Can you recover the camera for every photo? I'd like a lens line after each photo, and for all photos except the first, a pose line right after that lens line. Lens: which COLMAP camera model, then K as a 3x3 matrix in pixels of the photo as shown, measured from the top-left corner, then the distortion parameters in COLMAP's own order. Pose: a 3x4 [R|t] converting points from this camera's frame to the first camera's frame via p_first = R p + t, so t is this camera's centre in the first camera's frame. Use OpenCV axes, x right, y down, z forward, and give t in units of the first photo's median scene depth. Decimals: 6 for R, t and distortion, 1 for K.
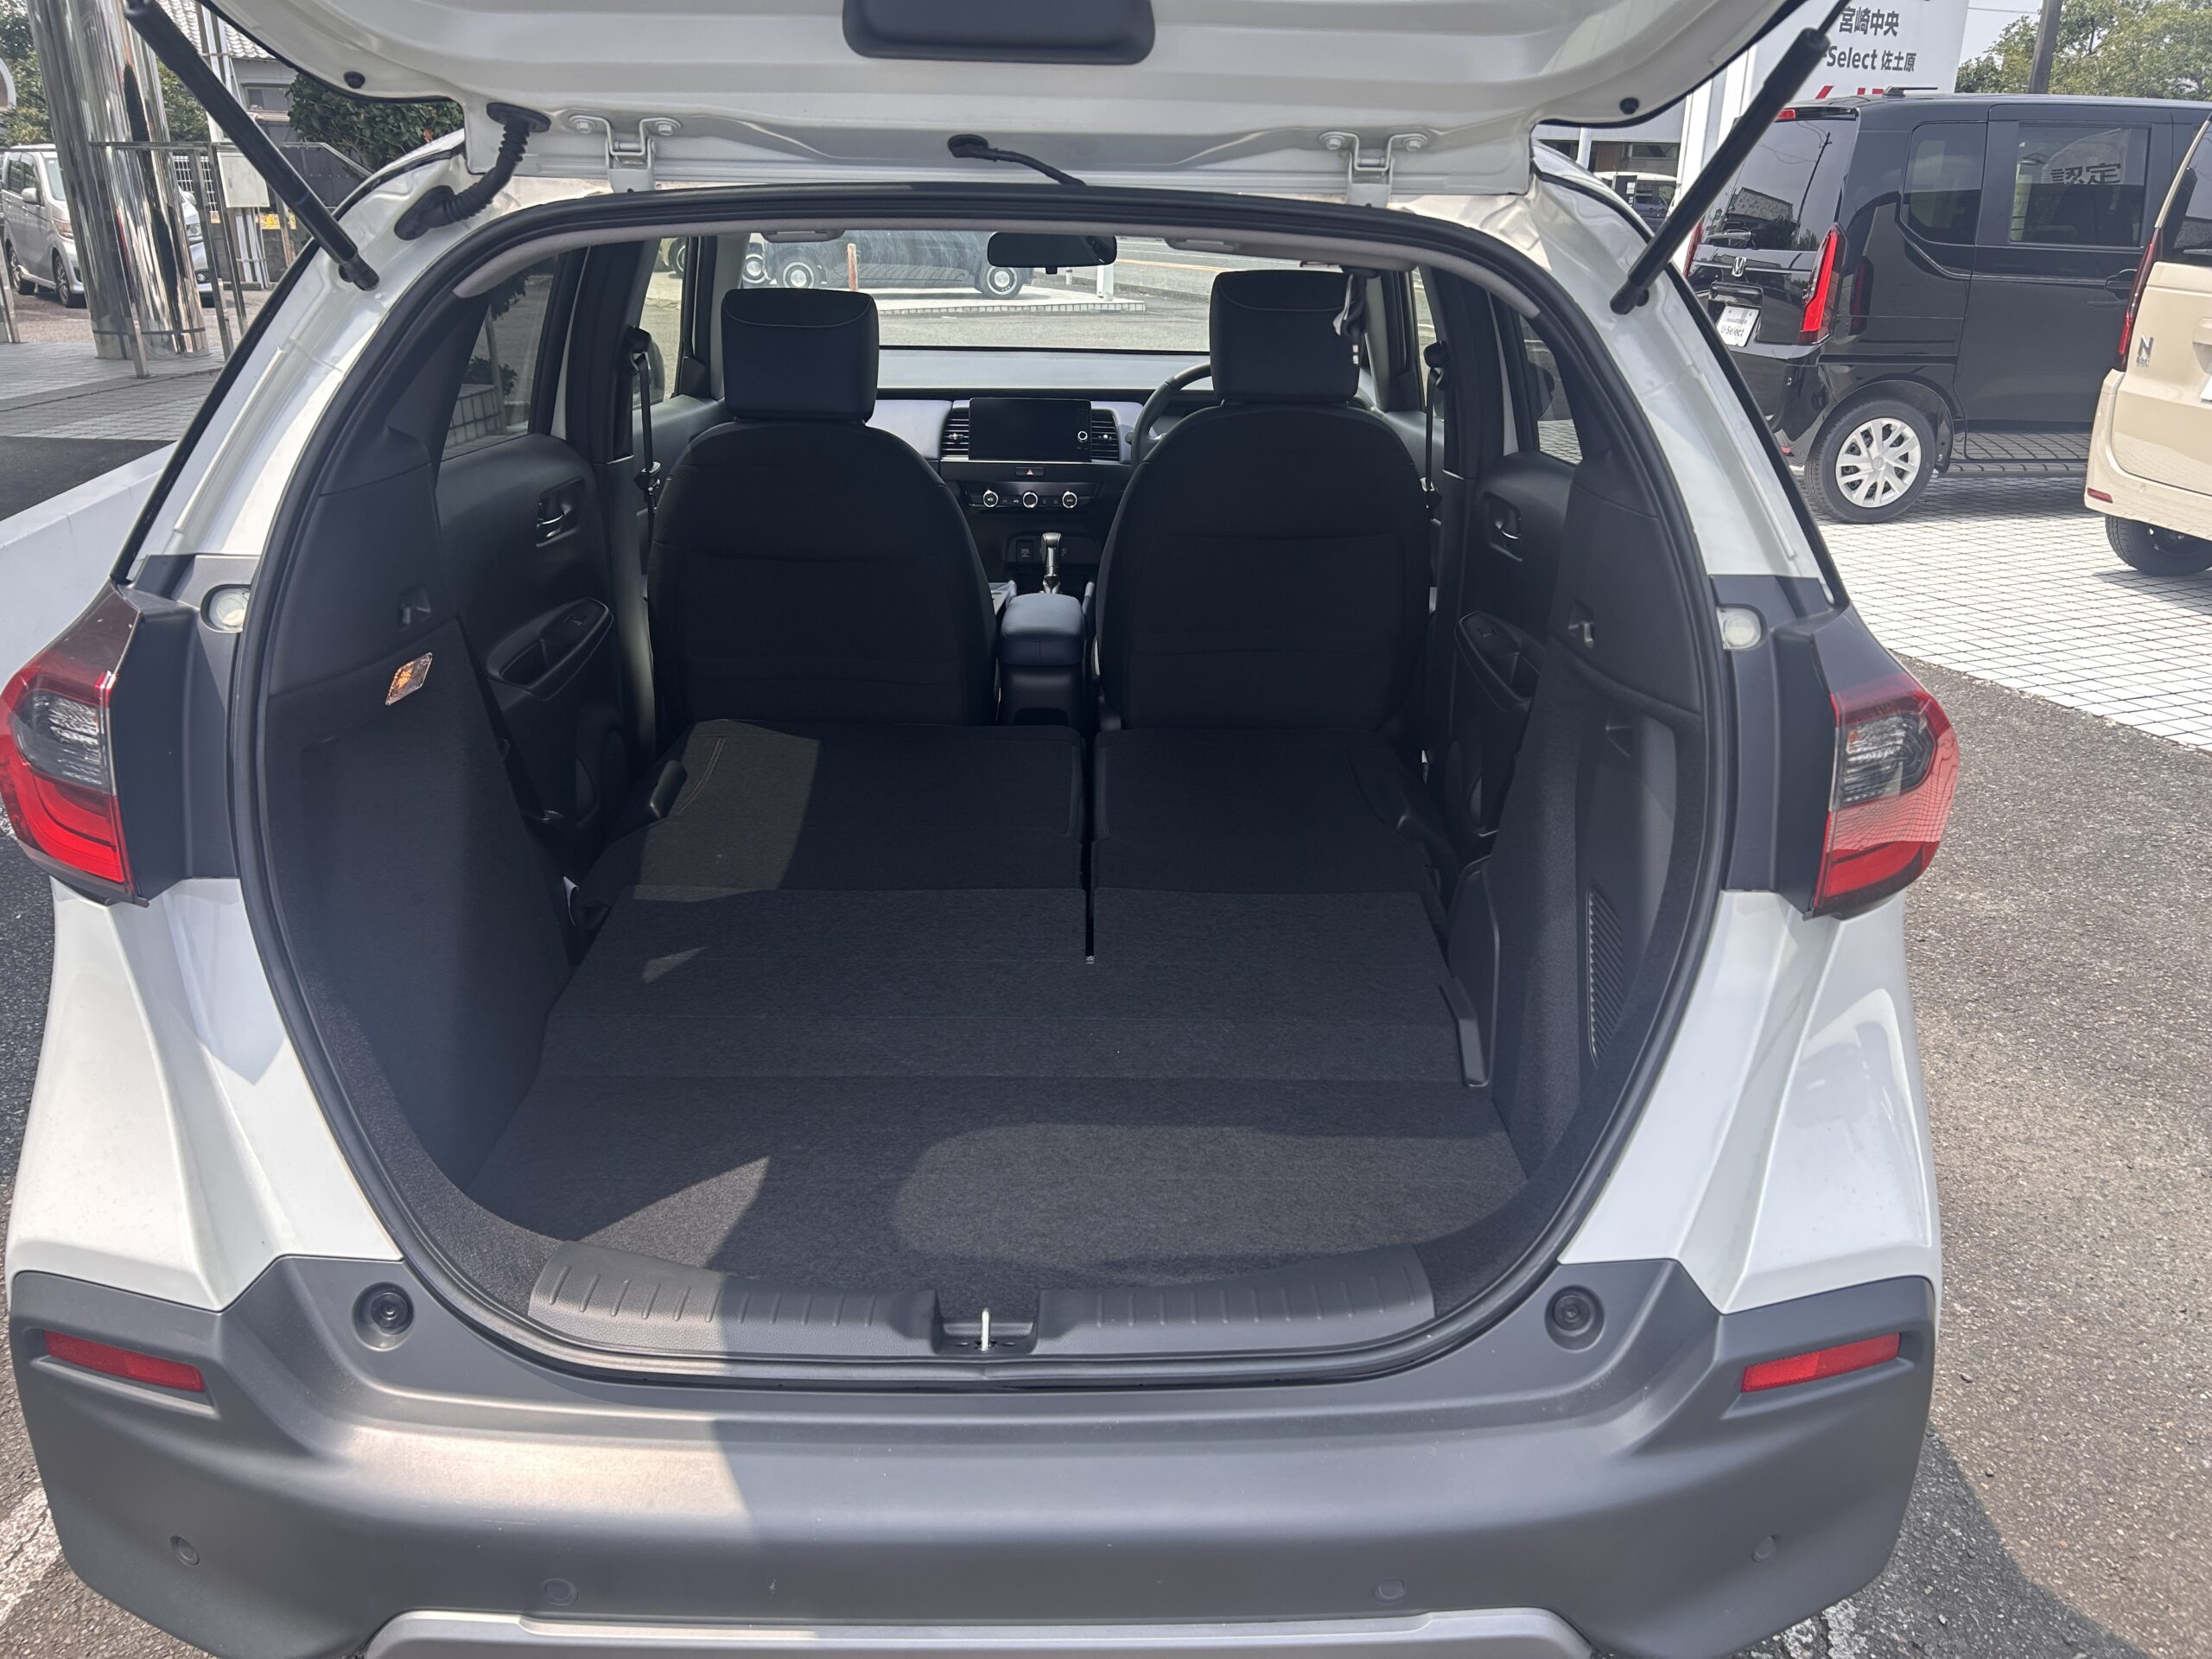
lens RADIAL K [[1670.1, 0, 1127.4], [0, 1670.1, 841.8], [0, 0, 1]] dist [0.048626, -0.052175]
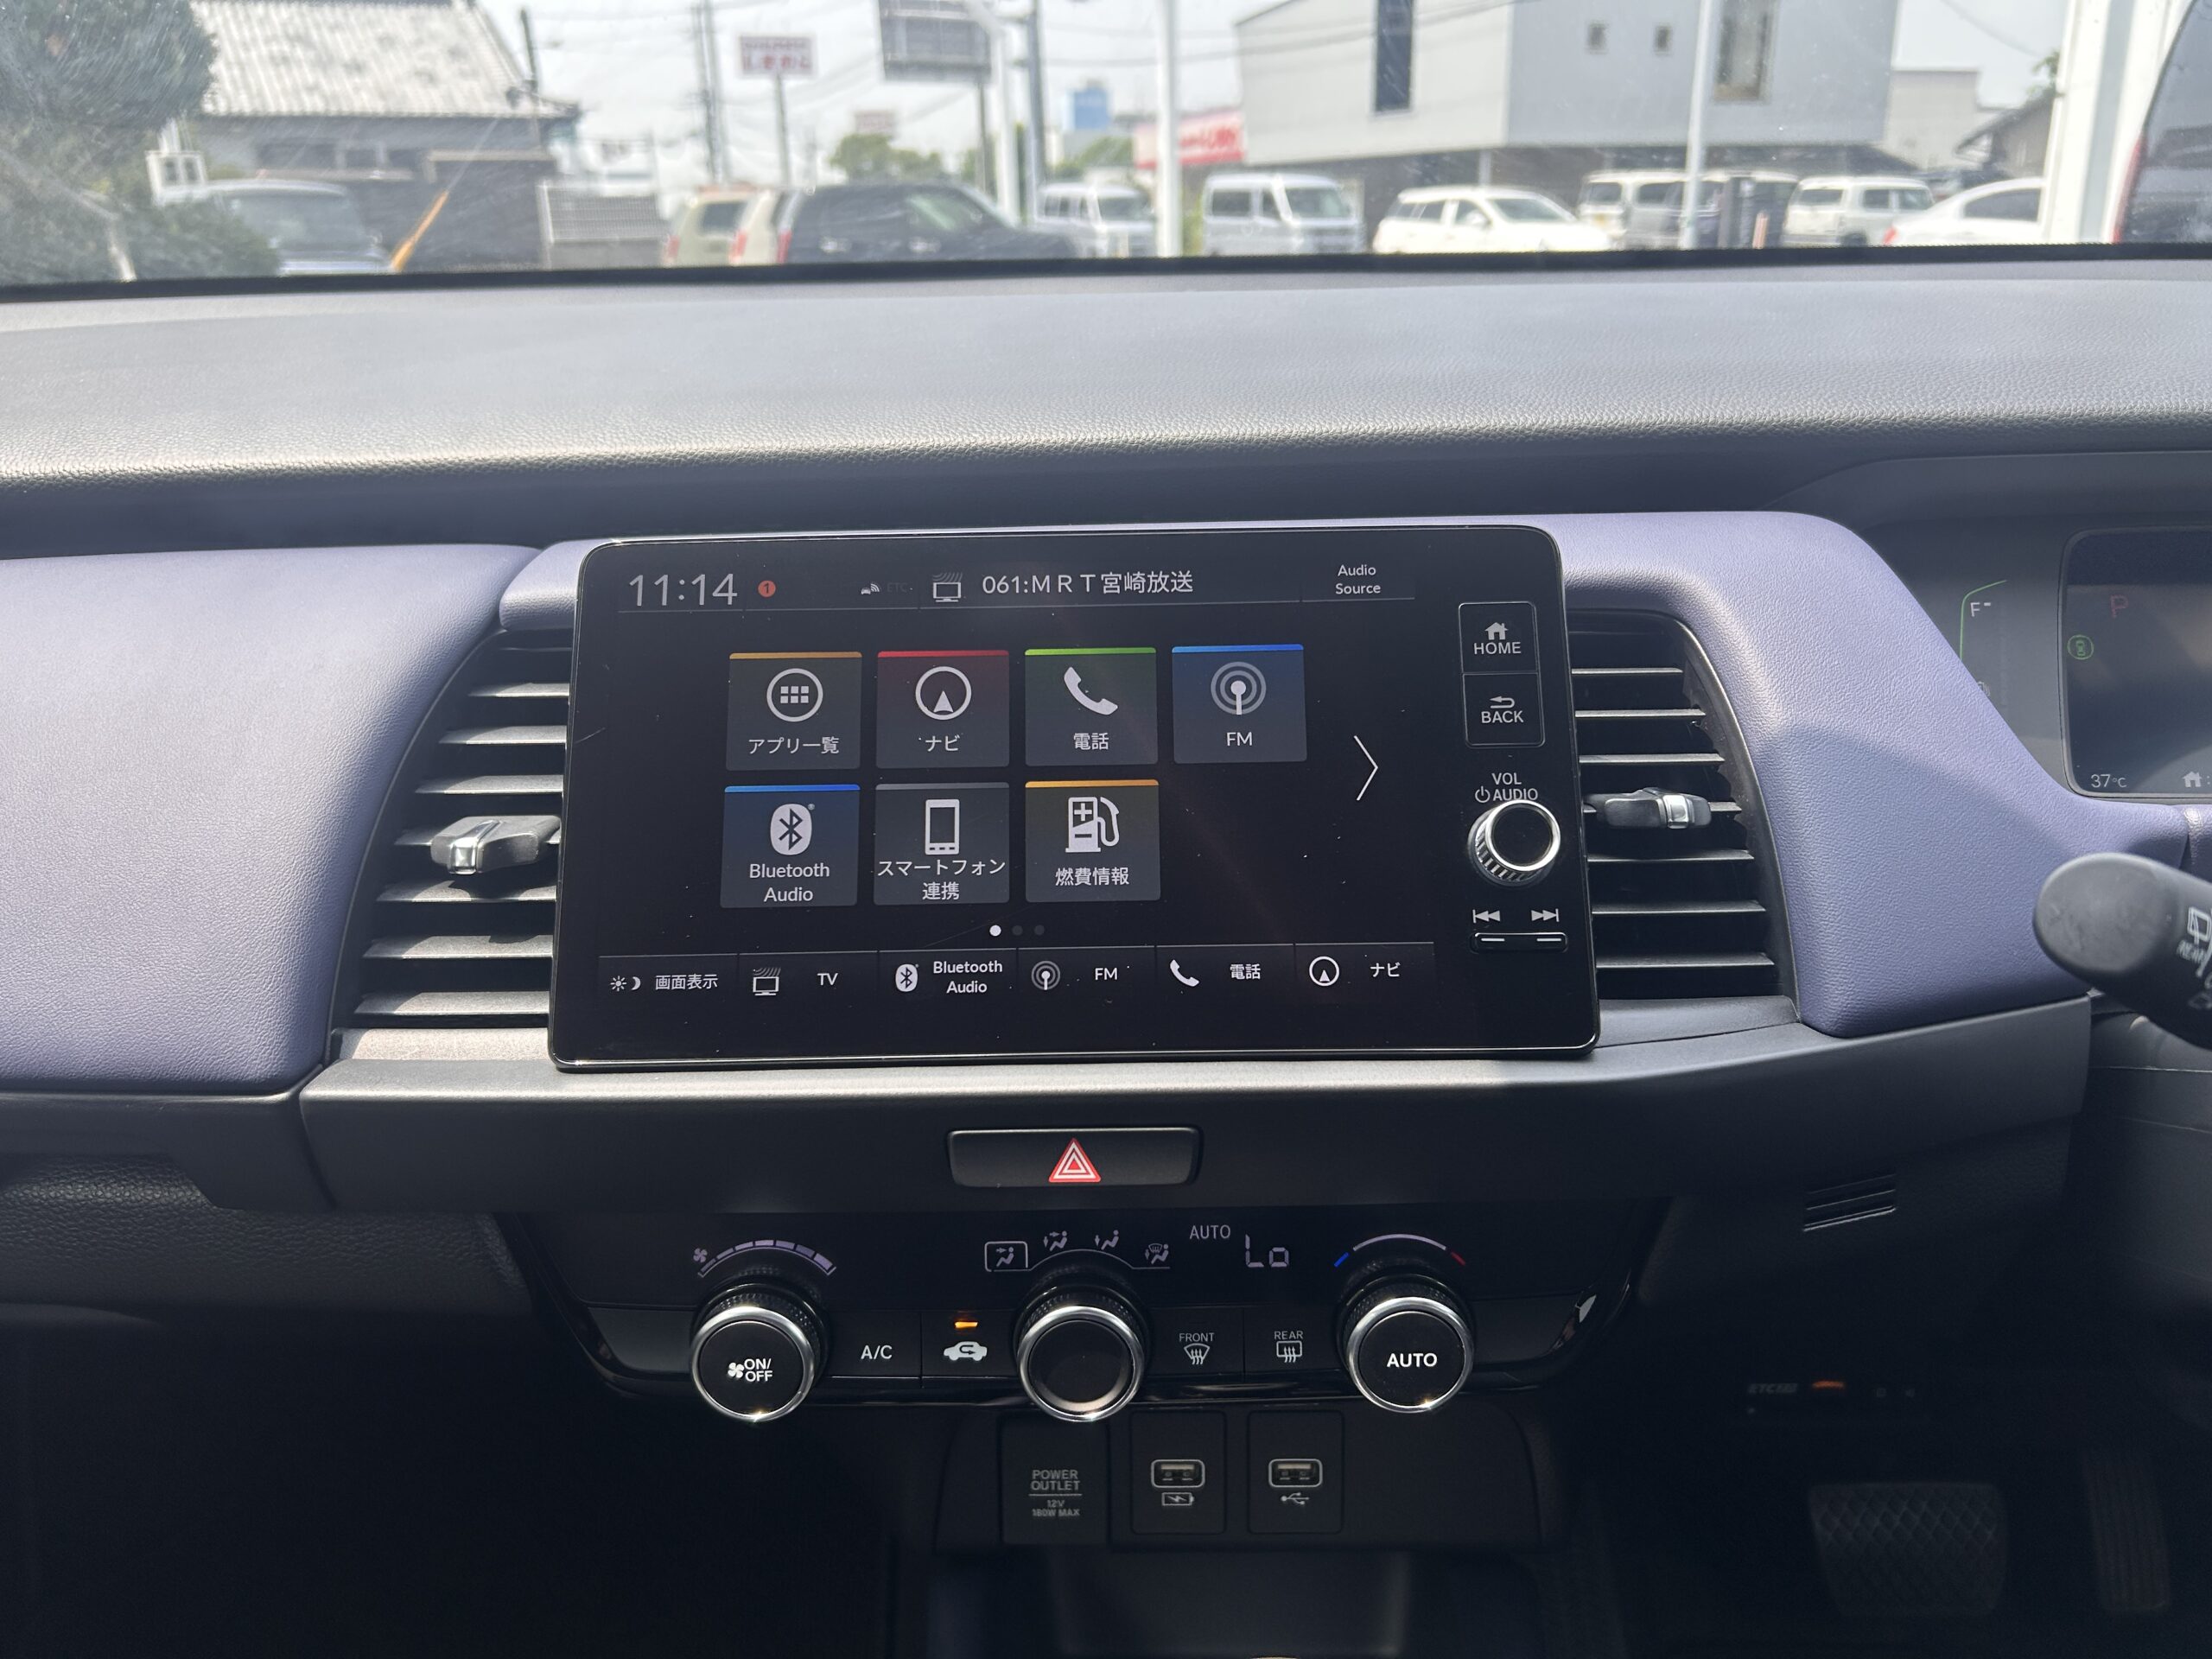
lens RADIAL K [[1670.1, 0, 1120.2], [0, 1670.1, 822.5], [0, 0, 1]] dist [0.048626, -0.052175]
pose [[0.999022, -0.025861, -0.035865, -0.049547], [0.024920, 0.999340, -0.026430, -0.238730], [0.036525, 0.025510, 0.999007, 0.875059]]
